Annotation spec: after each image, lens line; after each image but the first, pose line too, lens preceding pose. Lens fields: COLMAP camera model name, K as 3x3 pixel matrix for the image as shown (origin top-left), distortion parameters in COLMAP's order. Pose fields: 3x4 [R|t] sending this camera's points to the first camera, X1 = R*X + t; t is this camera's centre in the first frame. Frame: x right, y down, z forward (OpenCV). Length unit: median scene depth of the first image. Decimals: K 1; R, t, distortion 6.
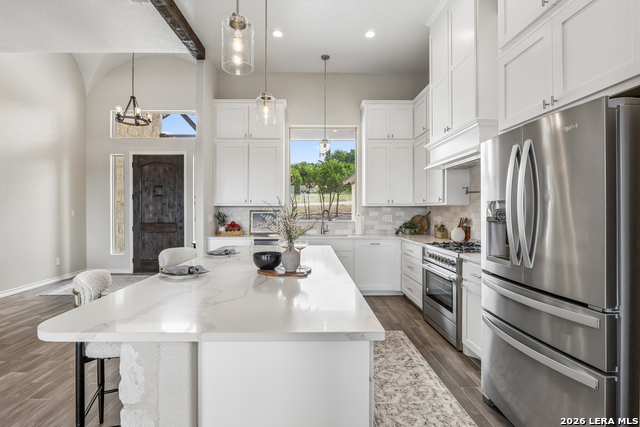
lens RADIAL K [[316.2, 0, 309.0], [0, 316.2, 209.5], [0, 0, 1]] dist [0.001170, -0.000009]
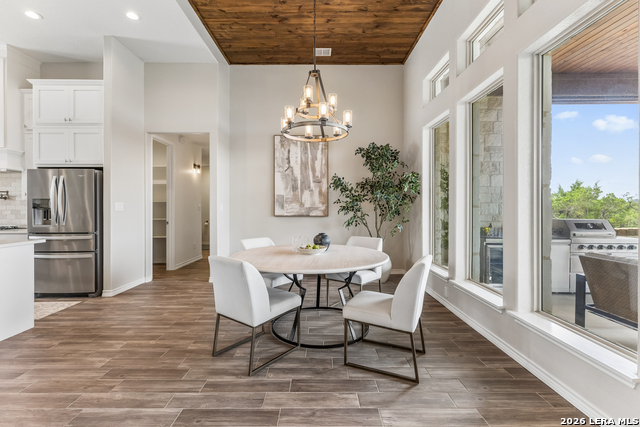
lens RADIAL K [[292.4, 0, 320.3], [0, 292.4, 209.1], [0, 0, 1]] dist [0.003823, -0.001026]
pose [[0.000266, -0.000619, 1.000000, -0.541173], [-0.001909, 0.999998, 0.000619, 0.015299], [-0.999998, -0.001909, 0.000265, -0.347463]]
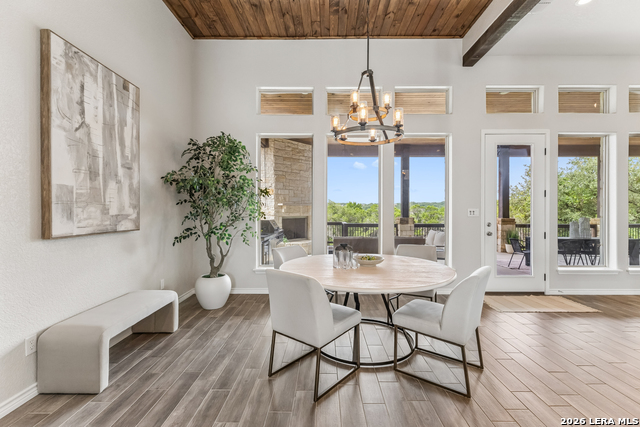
lens RADIAL K [[292.4, 0, 321.8], [0, 292.4, 211.1], [0, 0, 1]] dist [0.003823, -0.001026]
pose [[-0.999902, 0.000232, 0.013974, 0.113611], [0.000268, 0.999997, 0.002556, 0.001794], [-0.013974, 0.002559, -0.999899, 0.211228]]
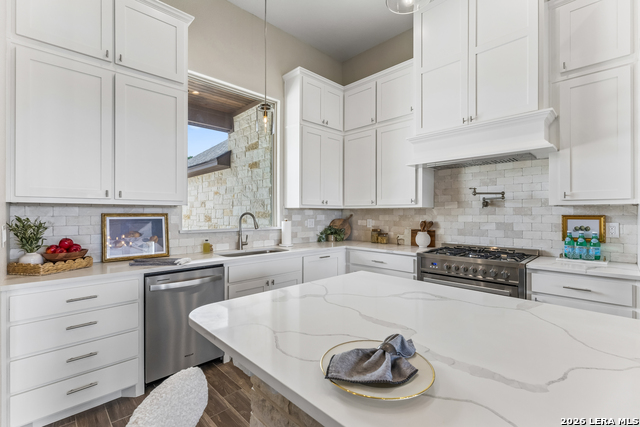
lens RADIAL K [[292.4, 0, 320.0], [0, 292.4, 211.8], [0, 0, 1]] dist [0.003823, -0.001026]
pose [[0.720987, 0.004107, 0.692936, -0.264034], [-0.001003, 0.999988, -0.004883, 0.002029], [-0.692947, 0.002826, 0.720983, 0.450324]]
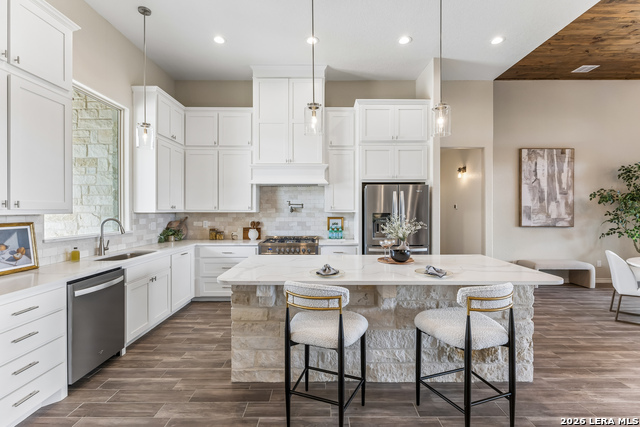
lens RADIAL K [[292.4, 0, 320.7], [0, 292.4, 211.3], [0, 0, 1]] dist [0.003823, -0.001026]
pose [[0.005045, -0.005039, 0.999975, -0.582931], [-0.002136, 0.999985, 0.005050, -0.019024], [-0.999985, -0.002161, 0.005034, 0.542451]]
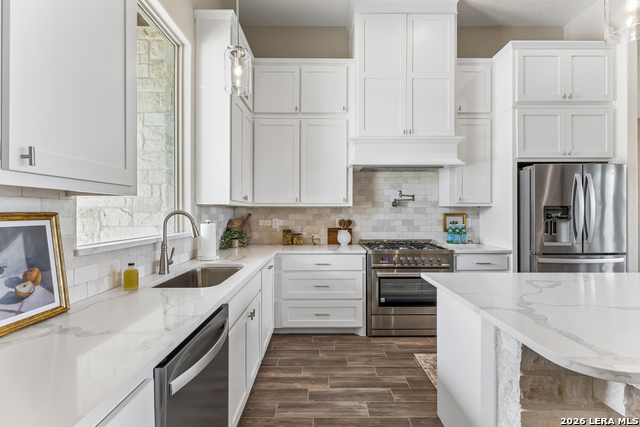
lens RADIAL K [[292.4, 0, 318.6], [0, 292.4, 212.5], [0, 0, 1]] dist [0.003823, -0.001026]
pose [[0.002087, -0.001002, 0.999997, -0.322058], [-0.001131, 0.999999, 0.001005, 0.002280], [-0.999997, -0.001134, 0.002086, 0.822369]]
